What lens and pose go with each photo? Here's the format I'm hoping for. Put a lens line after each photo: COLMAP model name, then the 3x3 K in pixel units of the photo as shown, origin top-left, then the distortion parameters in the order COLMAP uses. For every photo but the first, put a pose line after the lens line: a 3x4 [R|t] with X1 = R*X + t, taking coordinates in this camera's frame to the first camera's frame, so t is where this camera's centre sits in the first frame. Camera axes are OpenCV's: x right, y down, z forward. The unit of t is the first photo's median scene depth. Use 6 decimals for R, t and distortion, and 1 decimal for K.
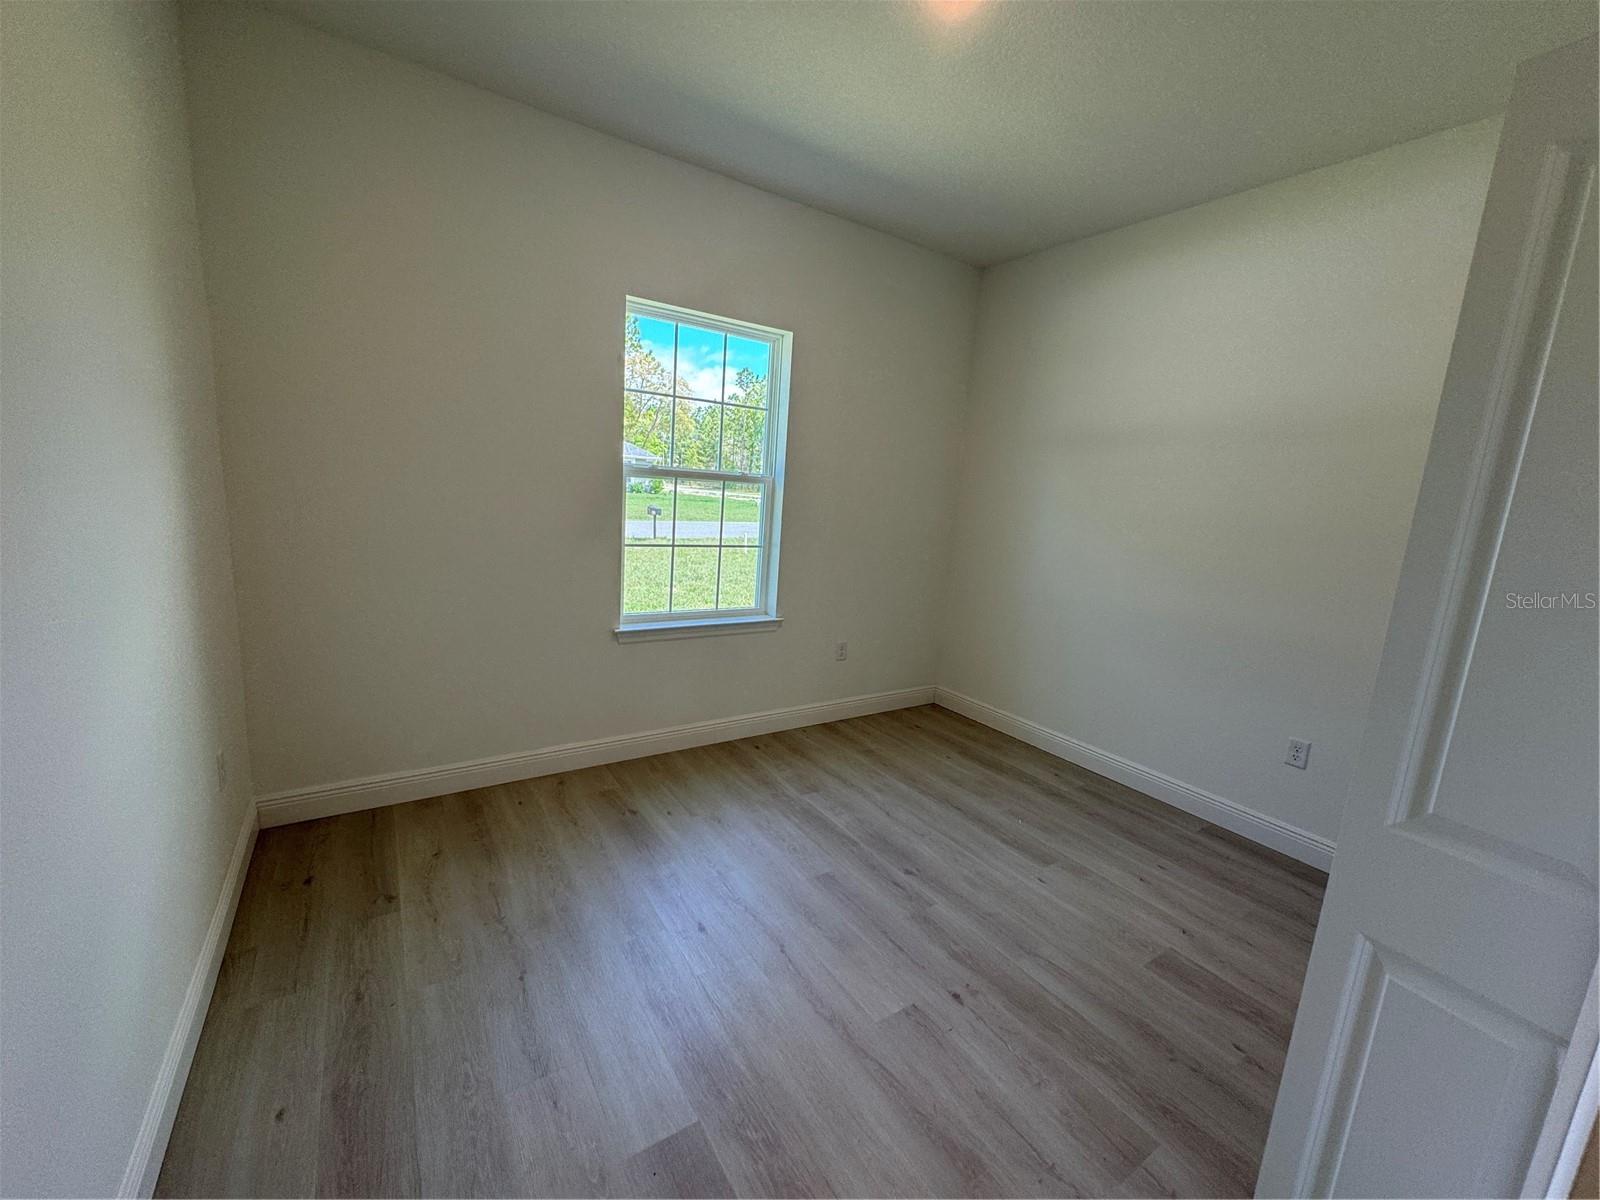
lens RADIAL K [[639.5, 0, 788.1], [0, 639.5, 599.1], [0, 0, 1]] dist [-0.001758, 0.000219]
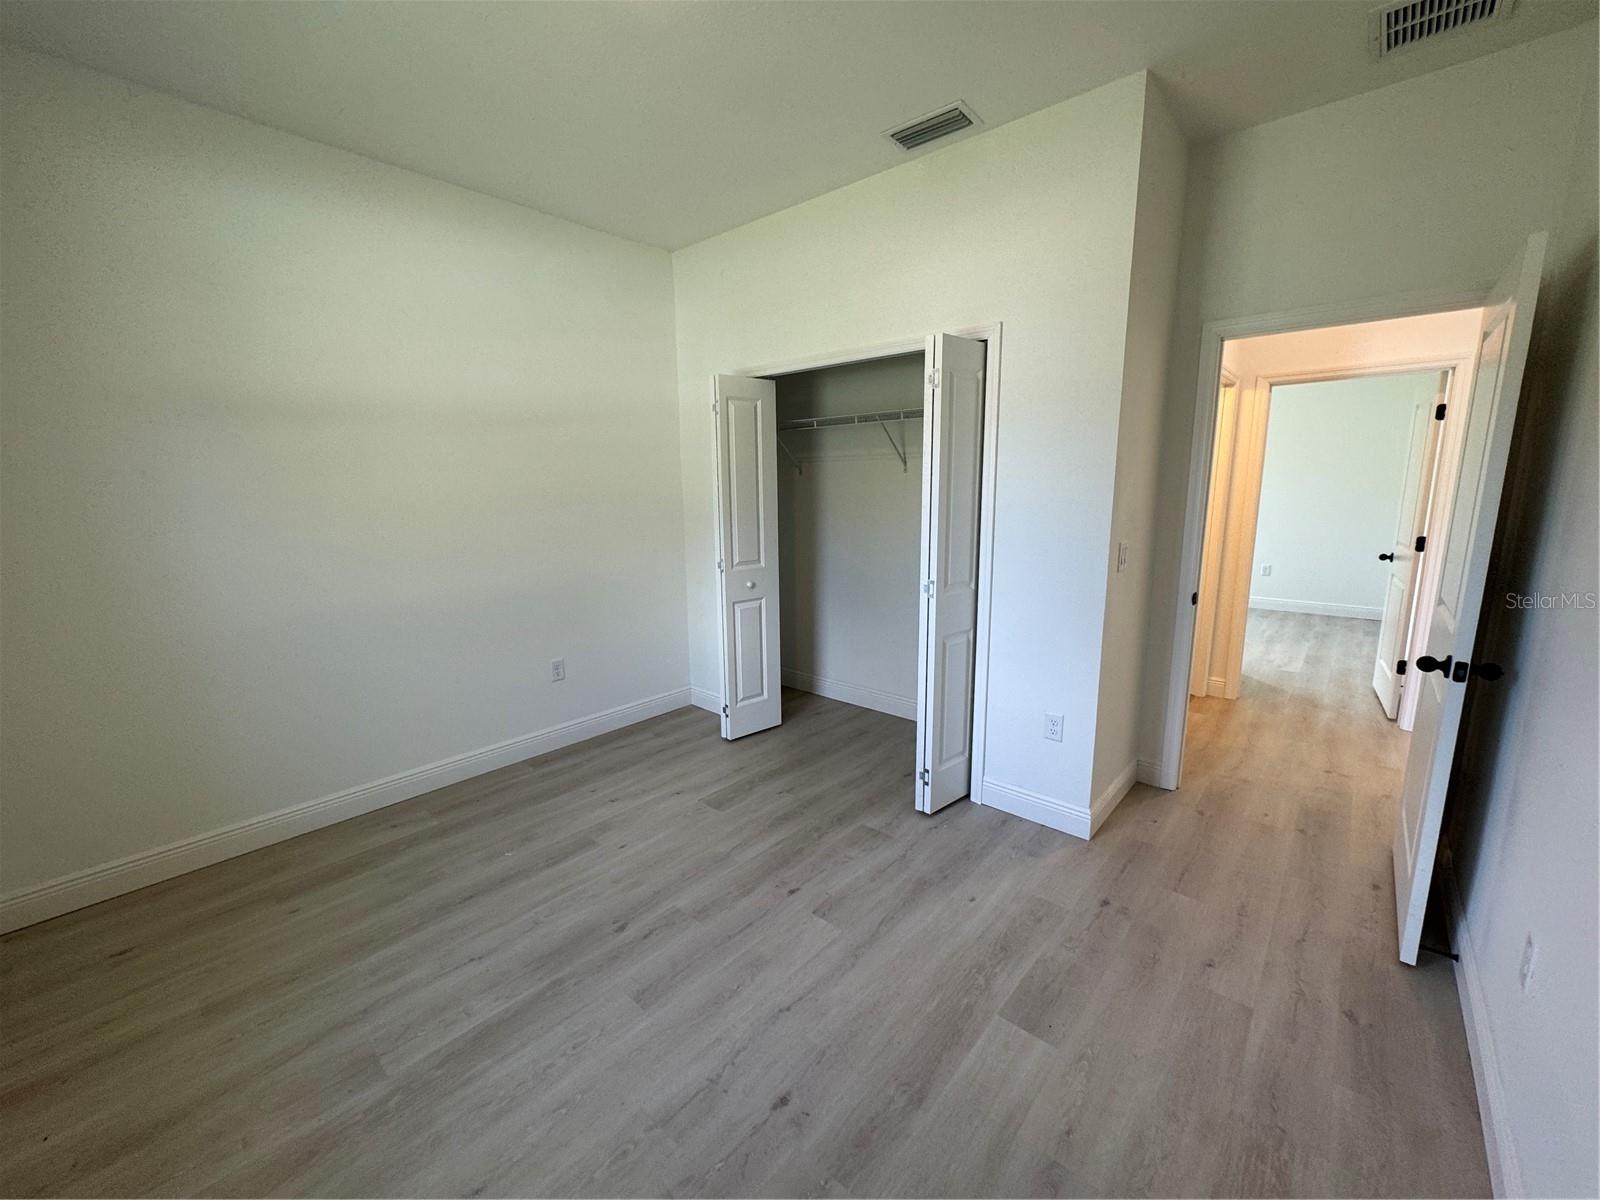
lens RADIAL K [[639.5, 0, 793.6], [0, 639.5, 596.9], [0, 0, 1]] dist [-0.001758, 0.000219]
pose [[-0.260874, -0.229815, 0.937619, -0.607078], [0.166455, 0.945996, 0.278181, -0.216435], [-0.950914, 0.228641, -0.208532, 0.867111]]
